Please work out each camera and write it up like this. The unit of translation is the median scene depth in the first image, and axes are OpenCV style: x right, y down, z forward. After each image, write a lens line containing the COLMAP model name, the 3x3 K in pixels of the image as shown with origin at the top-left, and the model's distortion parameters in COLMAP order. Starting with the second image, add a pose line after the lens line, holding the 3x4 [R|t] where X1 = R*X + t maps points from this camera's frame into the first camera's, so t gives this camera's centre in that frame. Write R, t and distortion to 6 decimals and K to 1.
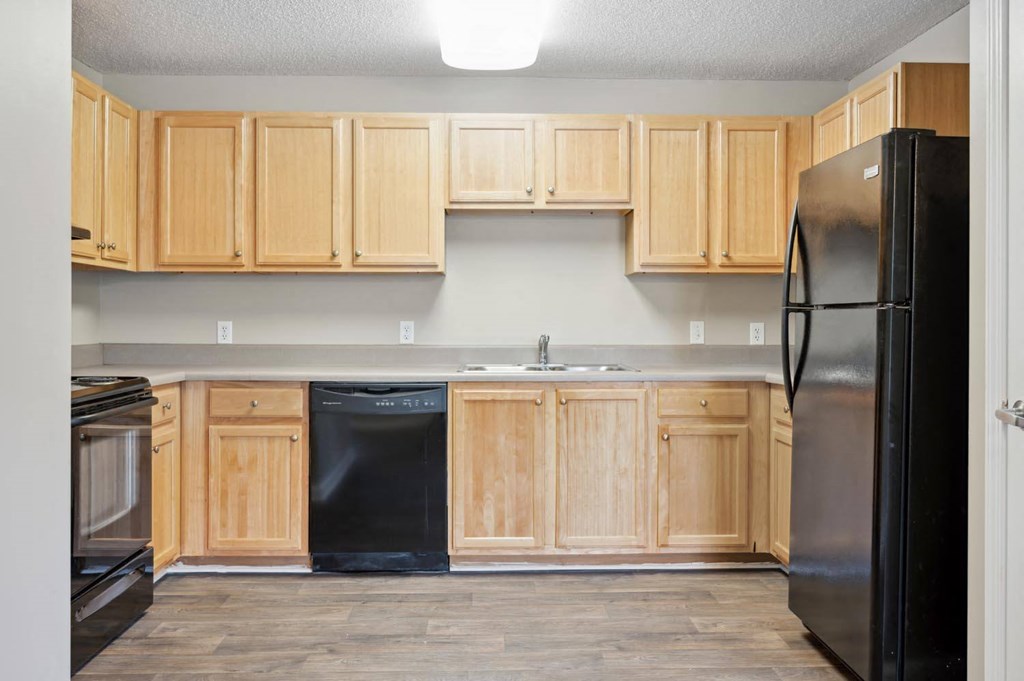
lens RADIAL K [[887.4, 0, 486.6], [0, 887.4, 318.4], [0, 0, 1]] dist [0.002385, -0.010549]
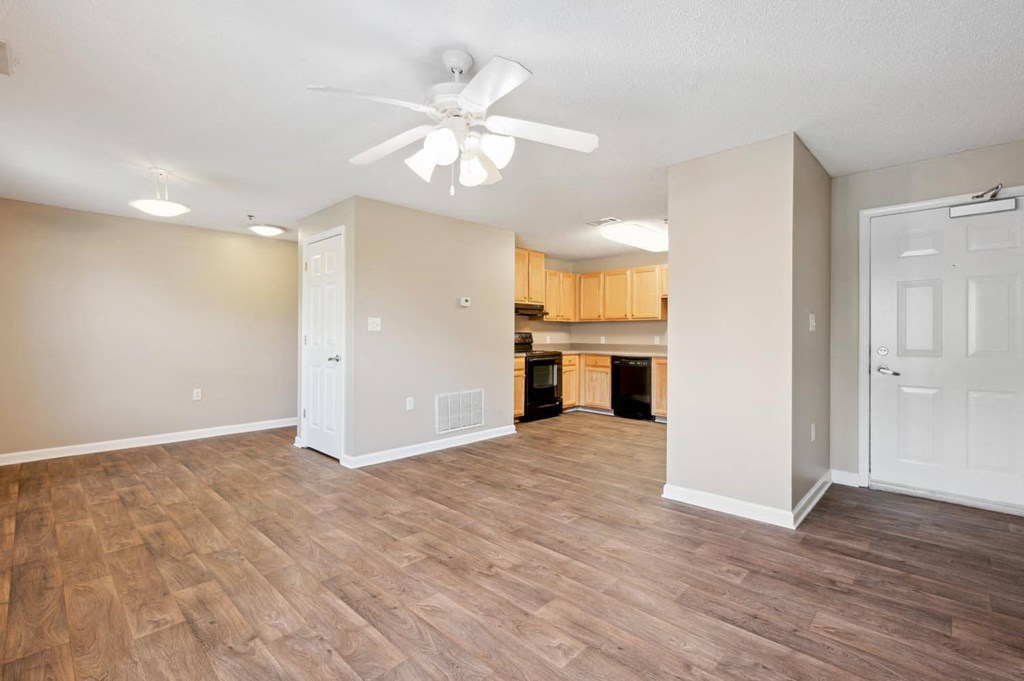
lens RADIAL K [[479.4, 0, 514.9], [0, 479.4, 336.3], [0, 0, 1]] dist [0.001741, 0.001196]
pose [[0.710932, 0.001930, -0.703258, 0.758817], [0.005027, 0.999957, 0.007827, -0.013783], [0.703243, -0.009100, 0.710892, -0.478470]]
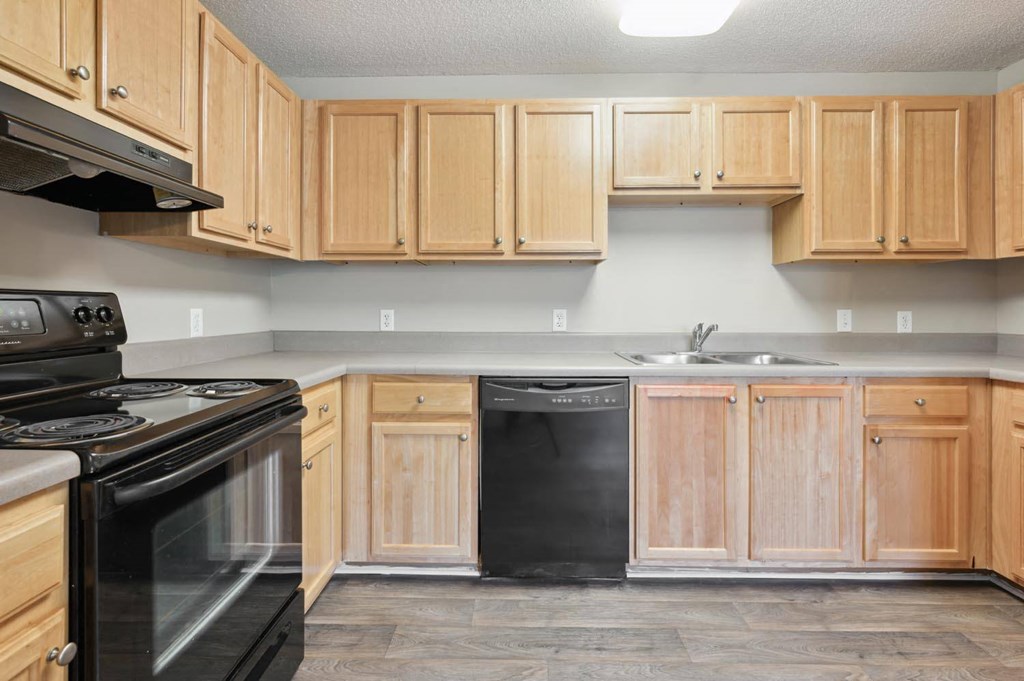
lens RADIAL K [[479.5, 0, 496.7], [0, 479.5, 310.0], [0, 0, 1]] dist [0.003900, -0.000218]
pose [[0.998748, 0.000129, -0.050025, -0.152315], [0.000222, 0.999975, 0.007004, -0.000295], [0.050024, -0.007006, 0.998723, 0.489544]]
